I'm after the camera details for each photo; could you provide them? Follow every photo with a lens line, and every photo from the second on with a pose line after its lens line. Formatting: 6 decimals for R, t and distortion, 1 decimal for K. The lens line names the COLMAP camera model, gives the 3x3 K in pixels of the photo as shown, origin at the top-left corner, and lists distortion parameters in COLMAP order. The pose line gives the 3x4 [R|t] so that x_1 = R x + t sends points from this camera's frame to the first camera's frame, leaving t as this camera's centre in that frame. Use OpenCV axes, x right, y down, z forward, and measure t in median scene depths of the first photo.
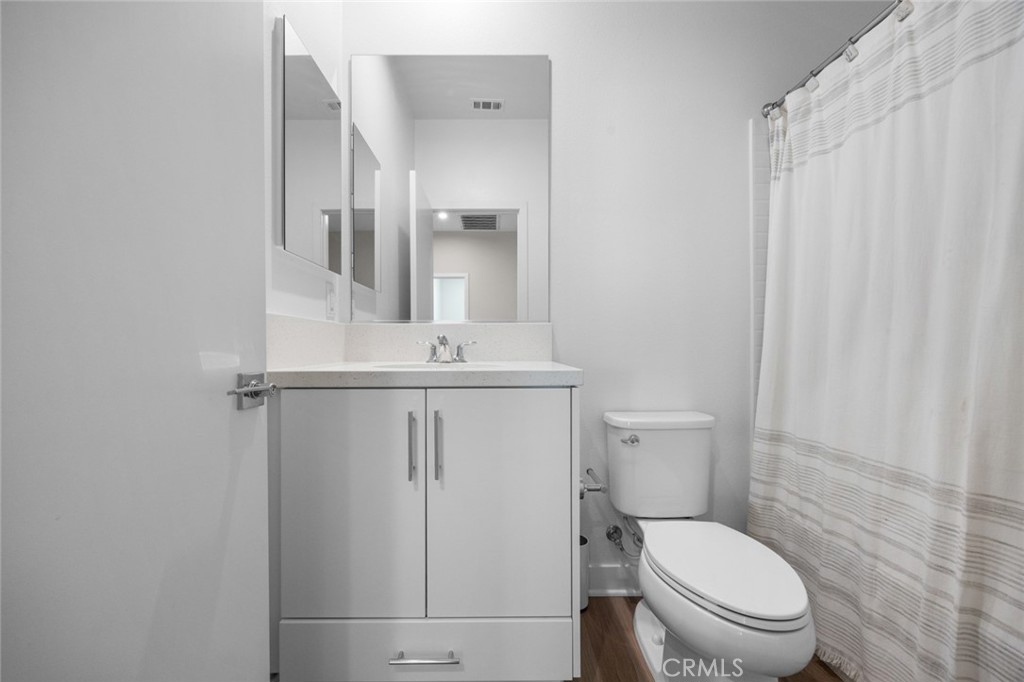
lens RADIAL K [[400.0, 0, 501.5], [0, 400.0, 353.3], [0, 0, 1]] dist [-0.003540, -0.001035]
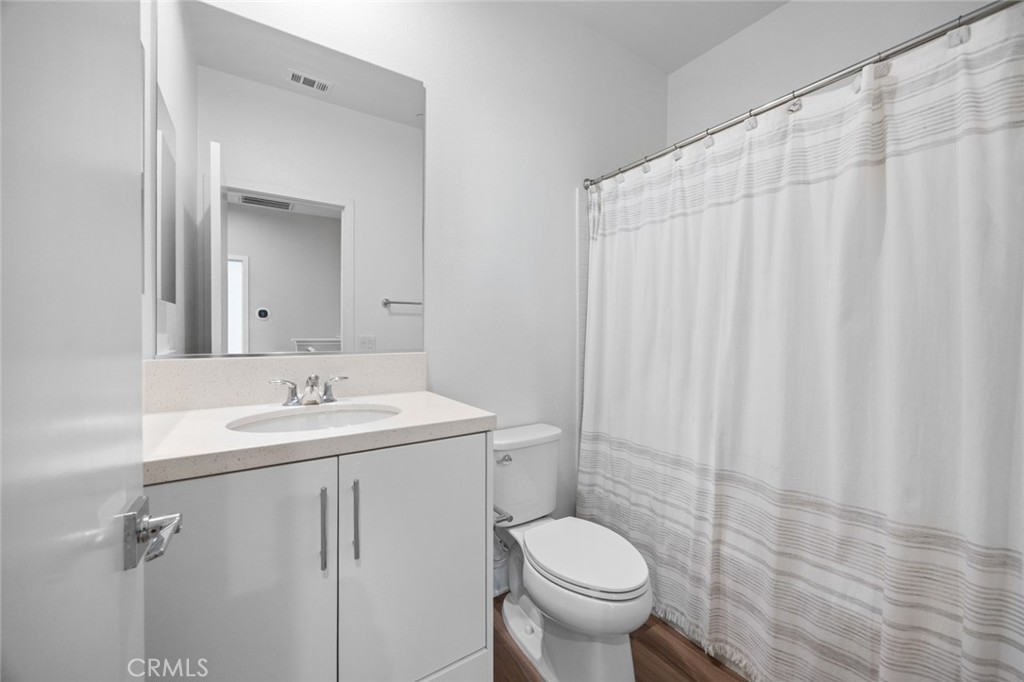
lens RADIAL K [[400.0, 0, 524.7], [0, 400.0, 336.6], [0, 0, 1]] dist [-0.003540, -0.001035]
pose [[0.830475, -0.002071, 0.557052, -0.263275], [0.003328, 0.999994, -0.001244, -0.132277], [-0.557046, 0.002888, 0.830477, 0.043360]]
